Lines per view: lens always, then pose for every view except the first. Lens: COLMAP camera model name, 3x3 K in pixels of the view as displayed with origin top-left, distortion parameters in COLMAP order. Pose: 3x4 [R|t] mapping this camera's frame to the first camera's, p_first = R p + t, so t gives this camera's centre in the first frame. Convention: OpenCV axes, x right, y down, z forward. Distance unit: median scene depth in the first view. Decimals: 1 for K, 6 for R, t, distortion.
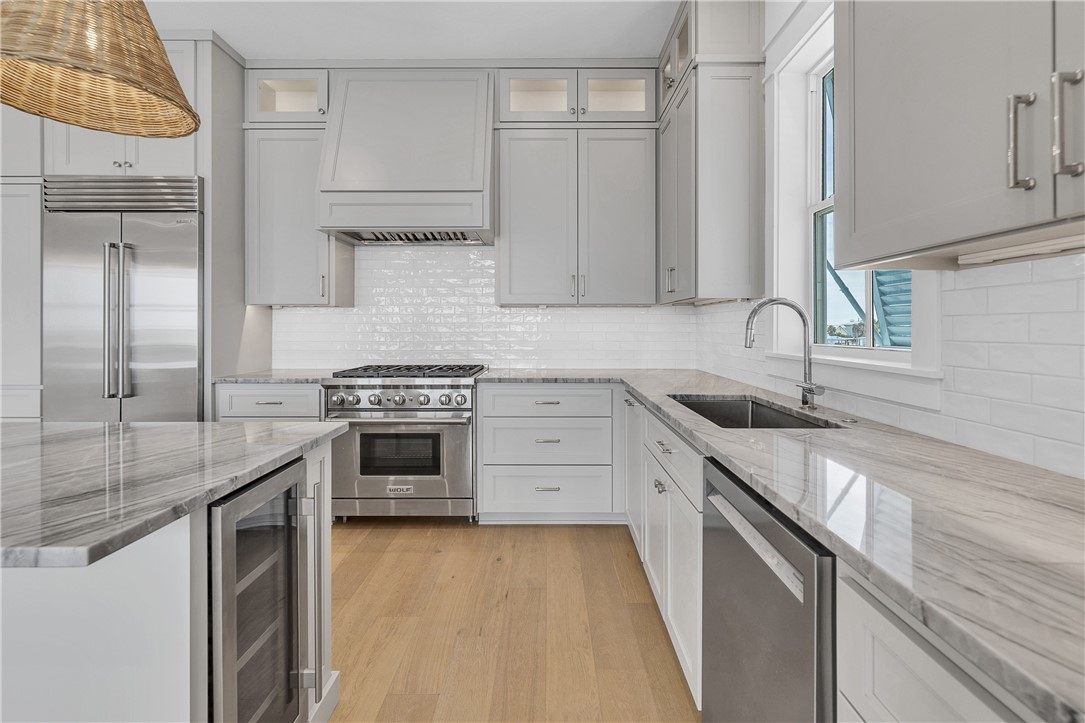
lens RADIAL K [[484.8, 0, 547.2], [0, 484.8, 326.5], [0, 0, 1]] dist [0.000683, 0.000128]
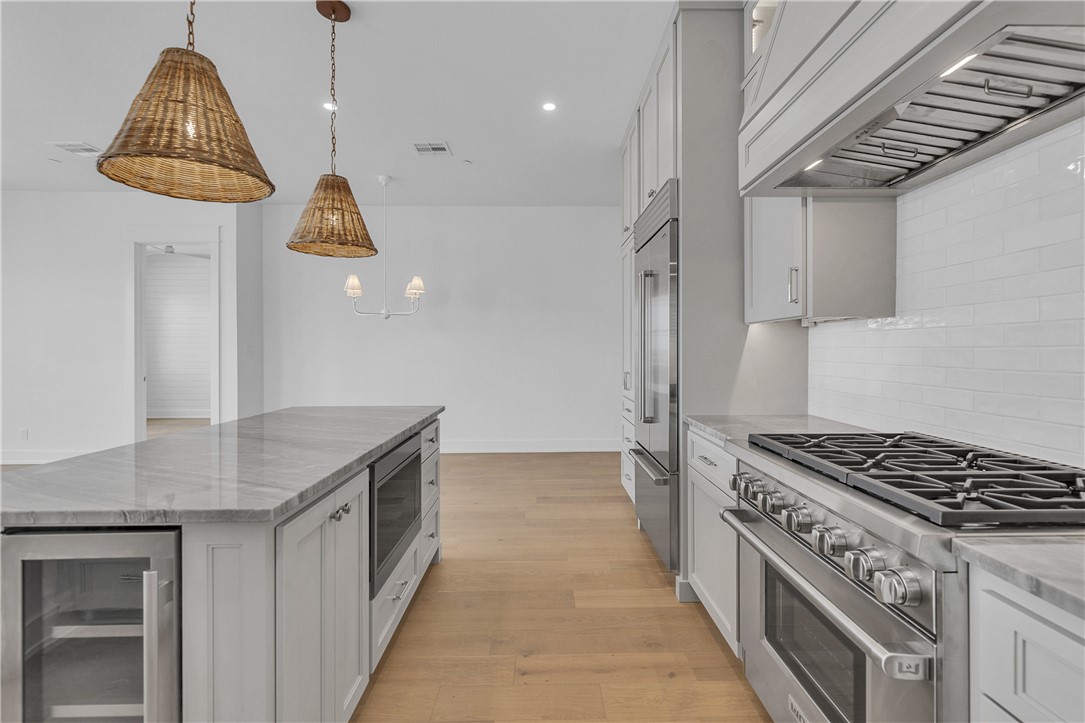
lens RADIAL K [[477.4, 0, 546.8], [0, 477.4, 367.6], [0, 0, 1]] dist [-0.008895, -0.008632]
pose [[0.018731, 0.036616, -0.999154, 0.116176], [0.007357, 0.999297, 0.036759, -0.008422], [0.999797, -0.008039, 0.018448, 0.754366]]
